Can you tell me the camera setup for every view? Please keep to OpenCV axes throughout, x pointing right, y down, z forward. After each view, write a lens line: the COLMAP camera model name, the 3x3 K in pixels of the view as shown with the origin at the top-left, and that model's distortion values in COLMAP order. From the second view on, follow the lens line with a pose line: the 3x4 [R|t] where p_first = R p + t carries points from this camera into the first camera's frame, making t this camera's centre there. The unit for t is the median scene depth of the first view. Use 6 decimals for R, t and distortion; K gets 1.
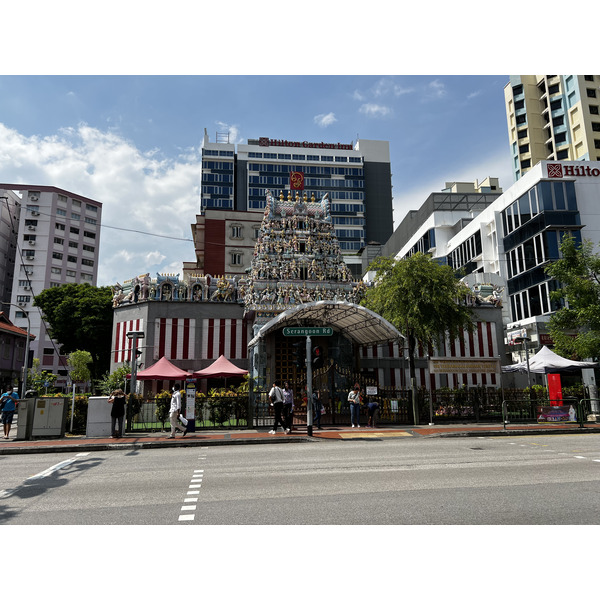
lens RADIAL K [[453.9, 0, 300.0], [0, 453.9, 300.0], [0, 0, 1]] dist [0.006334, -0.003314]
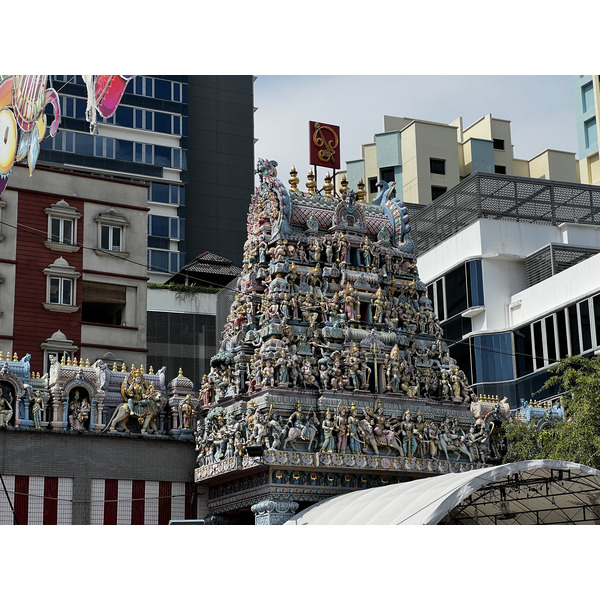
lens RADIAL K [[1354.0, 0, 300.0], [0, 1354.0, 300.0], [0, 0, 1]] dist [0.112654, 0.192676]
pose [[0.935678, 0.077484, 0.344242, -0.456863], [-0.052363, 0.995281, -0.081696, -0.023608], [-0.348948, 0.058416, 0.935320, -0.124592]]
